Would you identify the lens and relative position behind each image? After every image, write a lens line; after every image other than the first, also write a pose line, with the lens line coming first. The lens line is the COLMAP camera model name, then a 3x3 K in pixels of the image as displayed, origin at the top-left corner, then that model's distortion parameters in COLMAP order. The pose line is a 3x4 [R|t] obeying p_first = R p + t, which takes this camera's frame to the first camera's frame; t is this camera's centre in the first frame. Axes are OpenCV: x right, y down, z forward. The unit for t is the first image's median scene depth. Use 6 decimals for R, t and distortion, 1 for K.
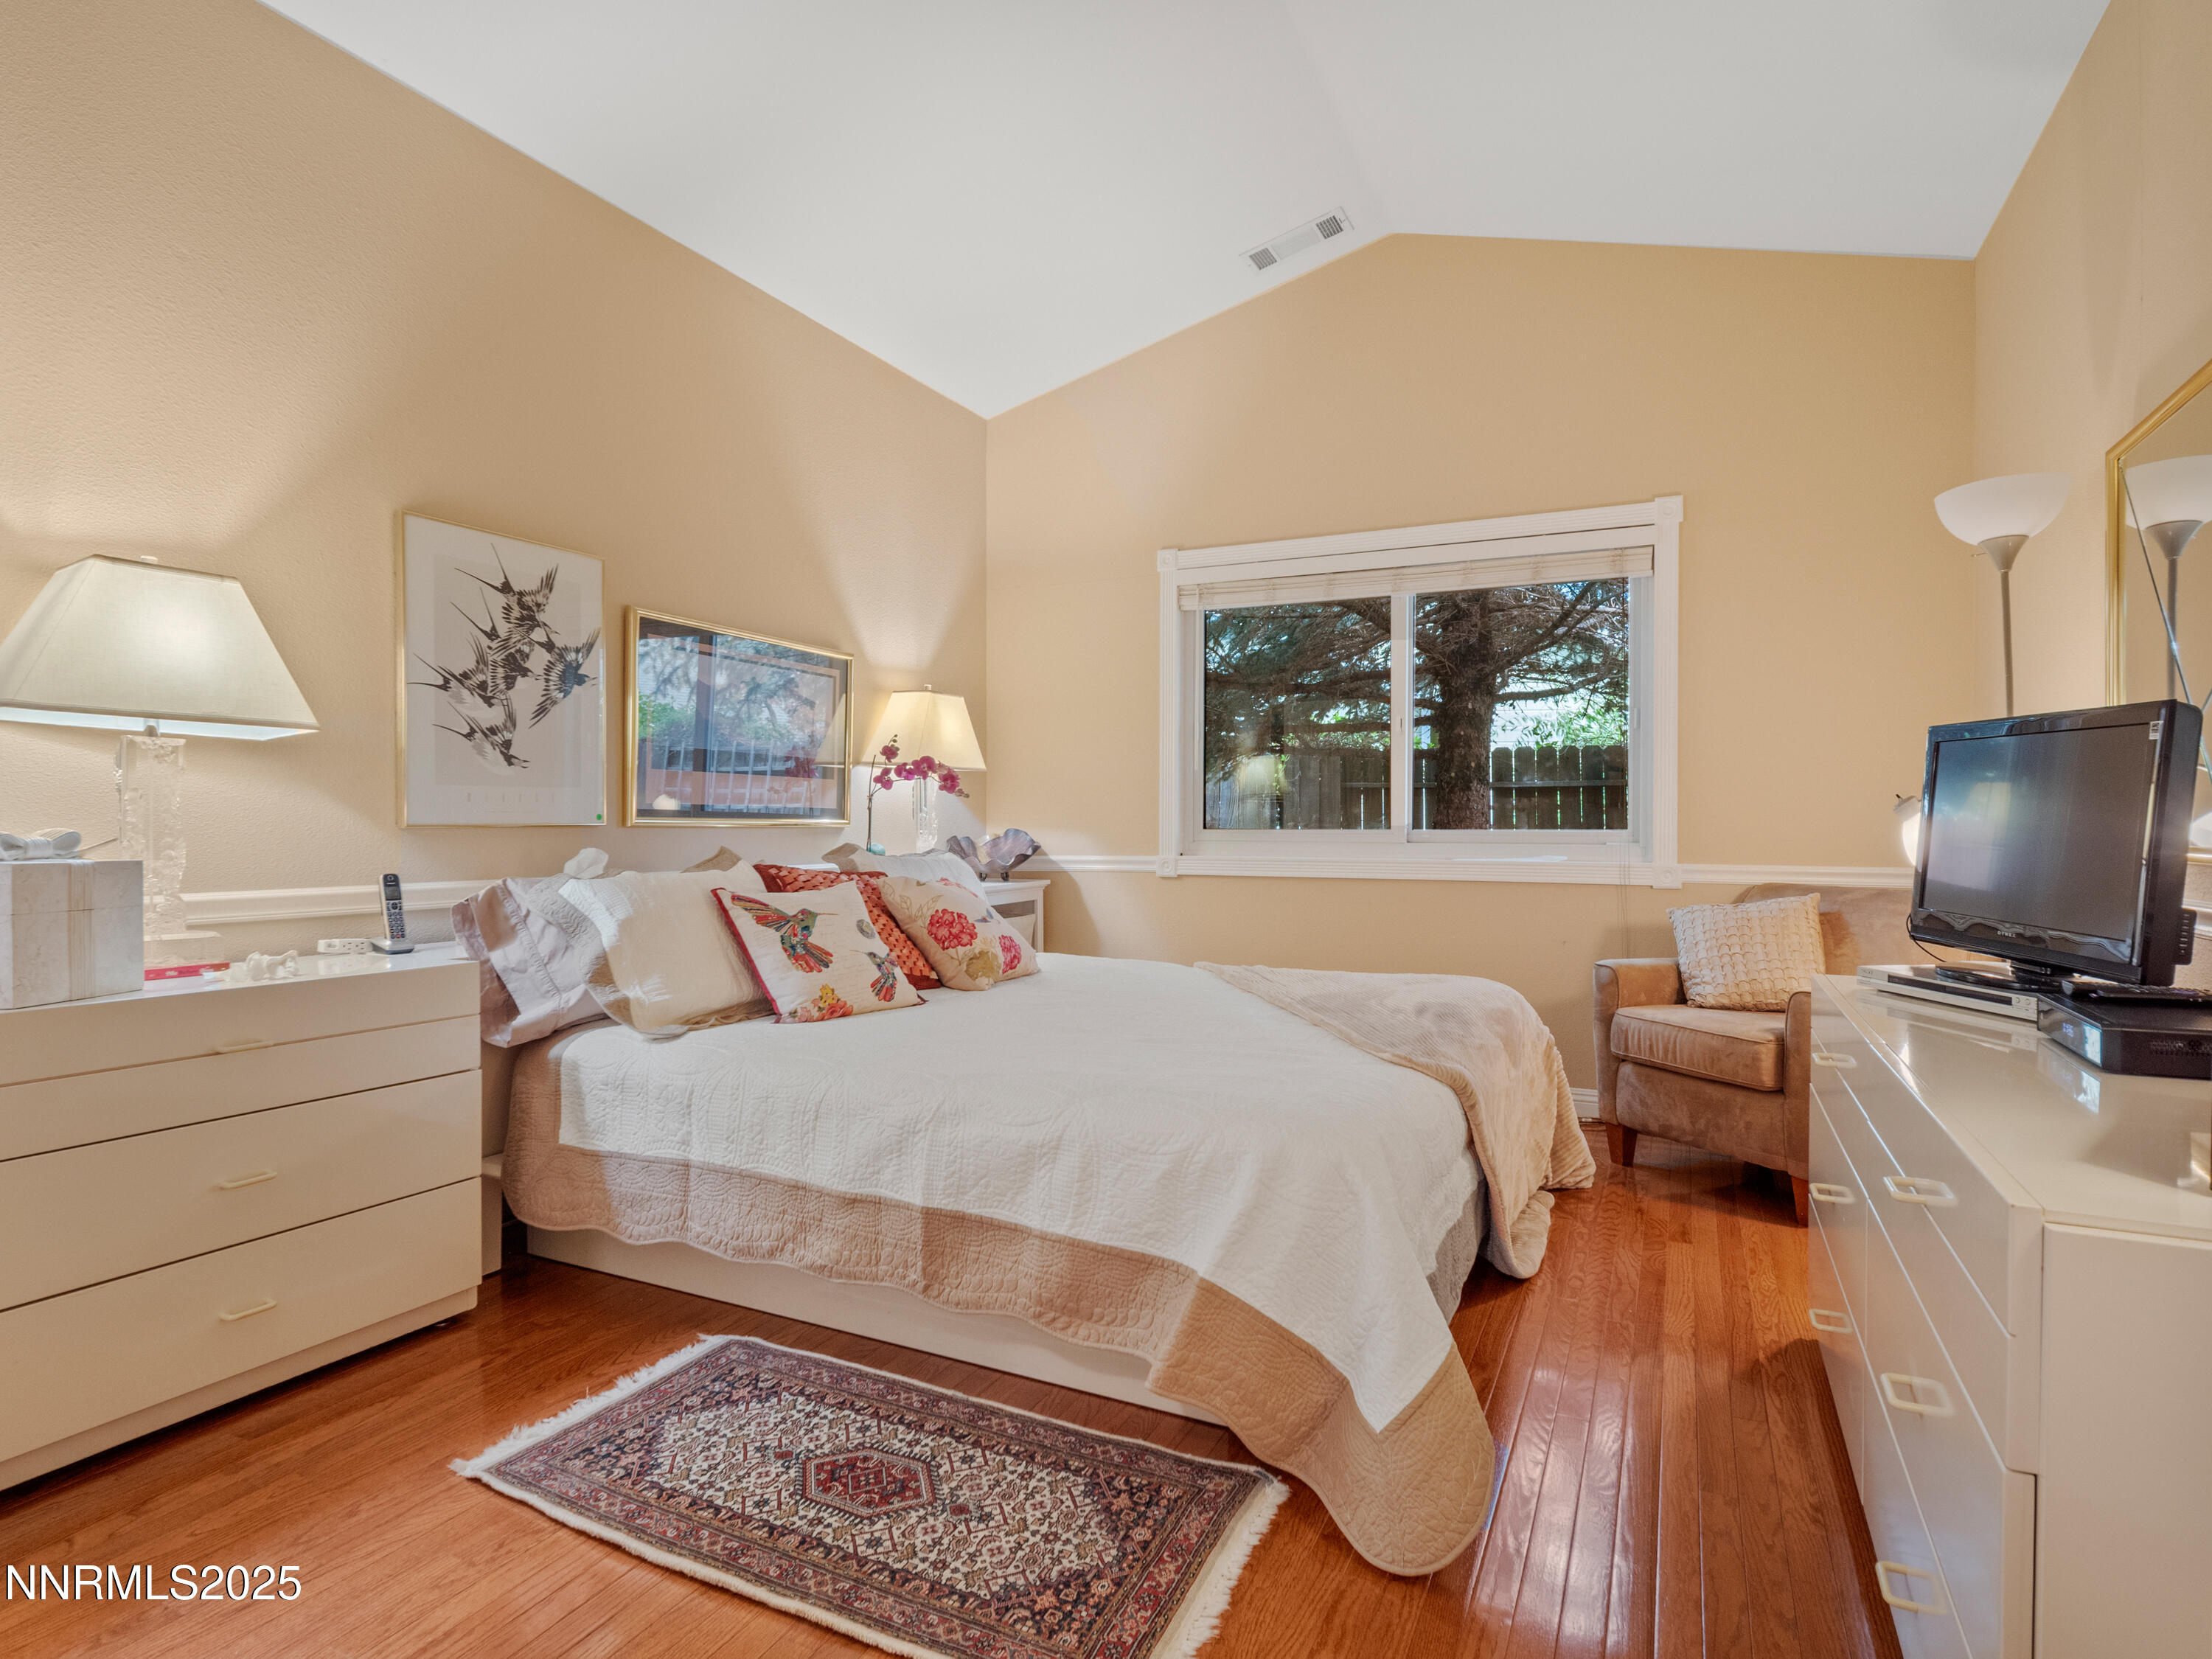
lens RADIAL K [[1207.4, 0, 1063.3], [0, 1207.4, 838.1], [0, 0, 1]] dist [0.002780, -0.005671]
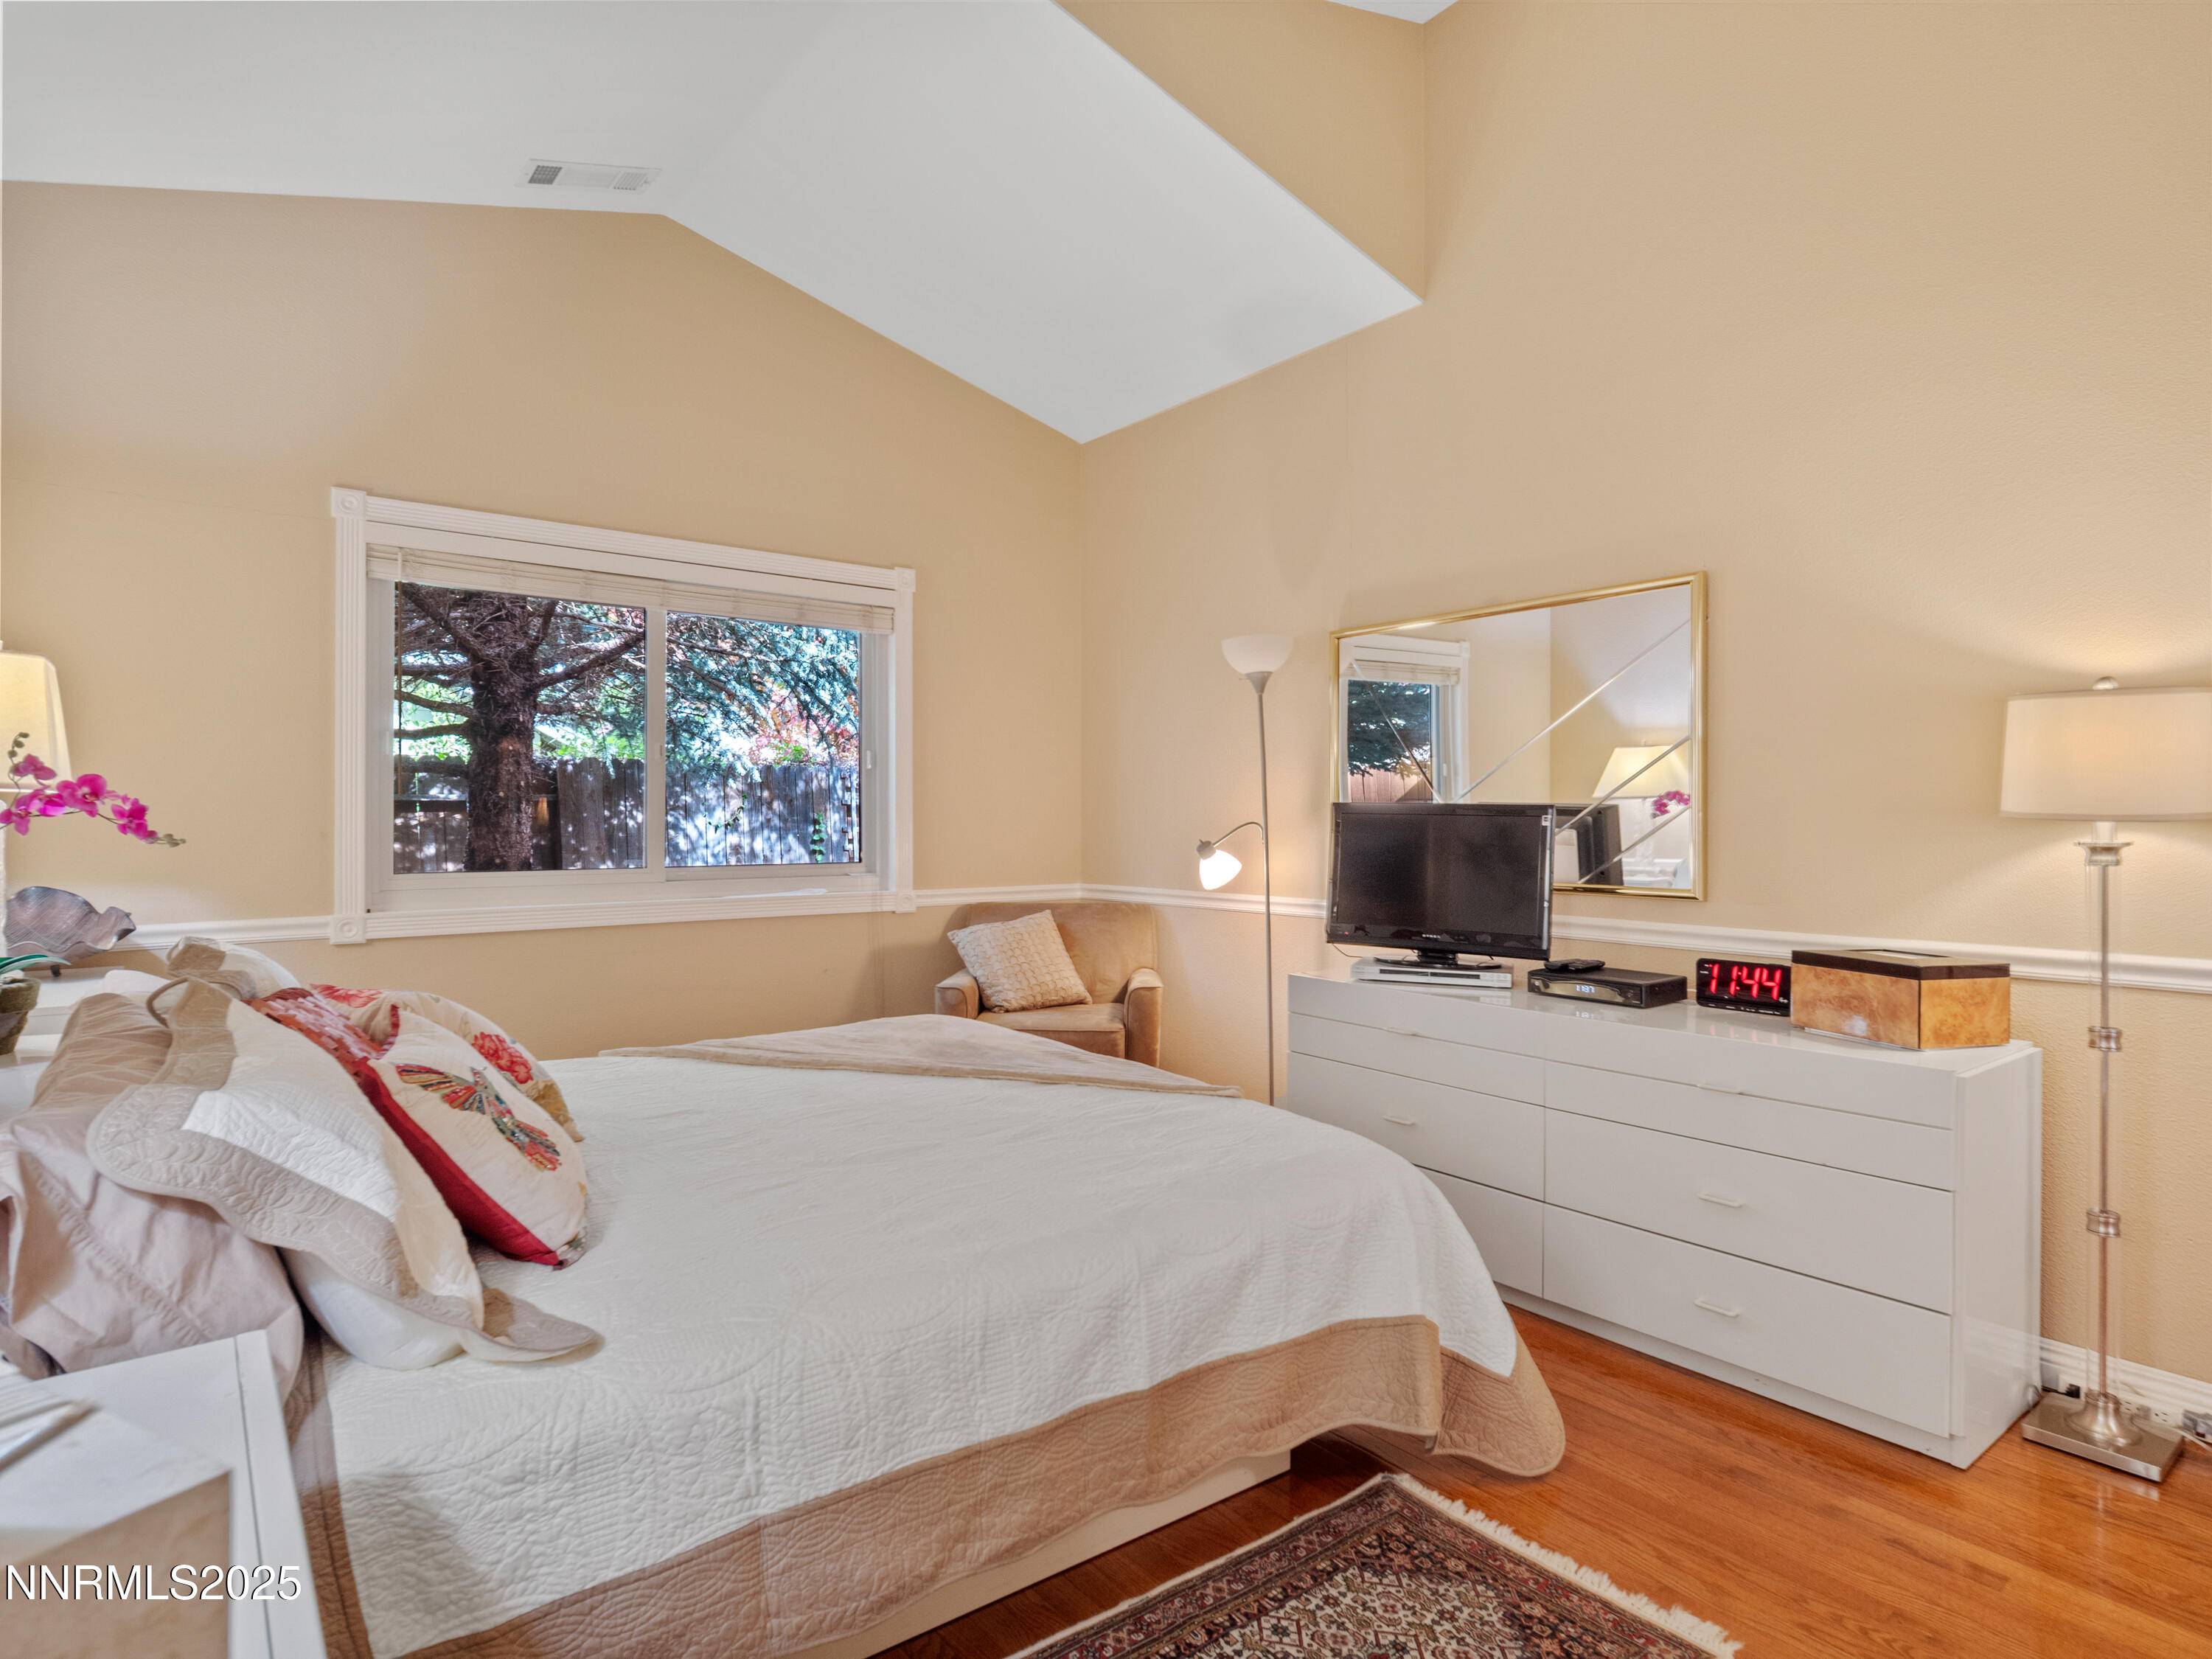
lens RADIAL K [[1207.4, 0, 1102.1], [0, 1207.4, 821.1], [0, 0, 1]] dist [0.002780, -0.005671]
pose [[0.434609, -0.006482, 0.900596, -0.717493], [0.014997, 0.999888, -0.000040, -0.066548], [-0.900494, 0.013524, 0.434657, 0.552149]]
